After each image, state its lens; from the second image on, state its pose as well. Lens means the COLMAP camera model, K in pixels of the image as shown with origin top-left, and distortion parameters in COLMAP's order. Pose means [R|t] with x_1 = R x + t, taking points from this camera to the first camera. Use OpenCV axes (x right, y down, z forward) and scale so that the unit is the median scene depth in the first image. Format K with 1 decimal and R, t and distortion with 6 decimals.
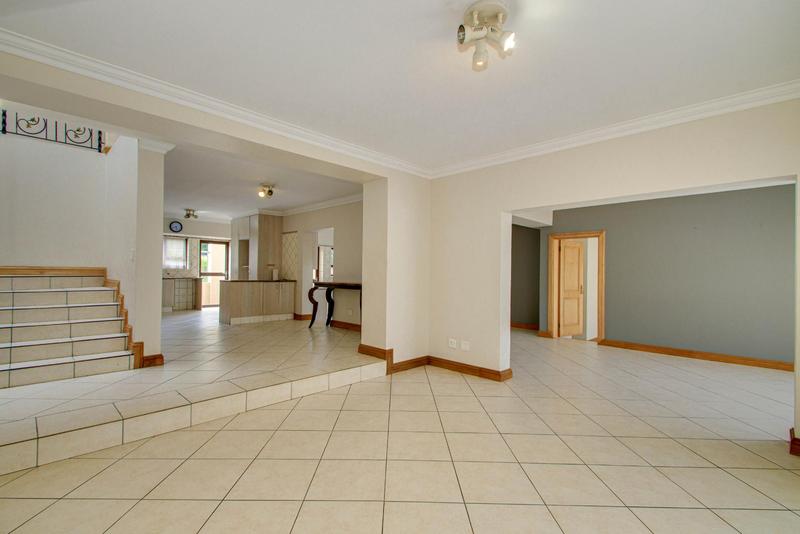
lens RADIAL K [[367.4, 0, 403.3], [0, 367.4, 267.7], [0, 0, 1]] dist [0.016893, -0.001851]
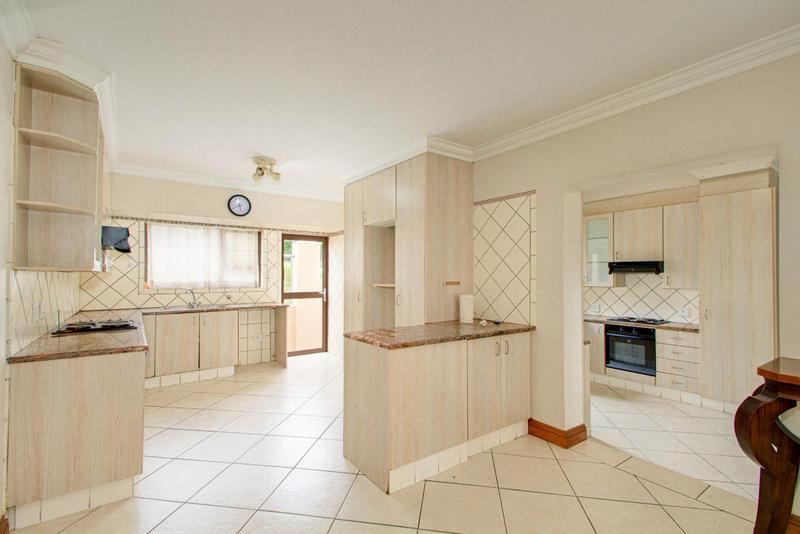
lens RADIAL K [[367.4, 0, 399.0], [0, 367.4, 265.6], [0, 0, 1]] dist [0.016893, -0.001851]
pose [[0.984267, -0.015814, -0.175981, -0.314270], [0.014247, 0.999847, -0.010164, -0.021541], [0.176115, 0.007497, 0.984341, 0.544702]]
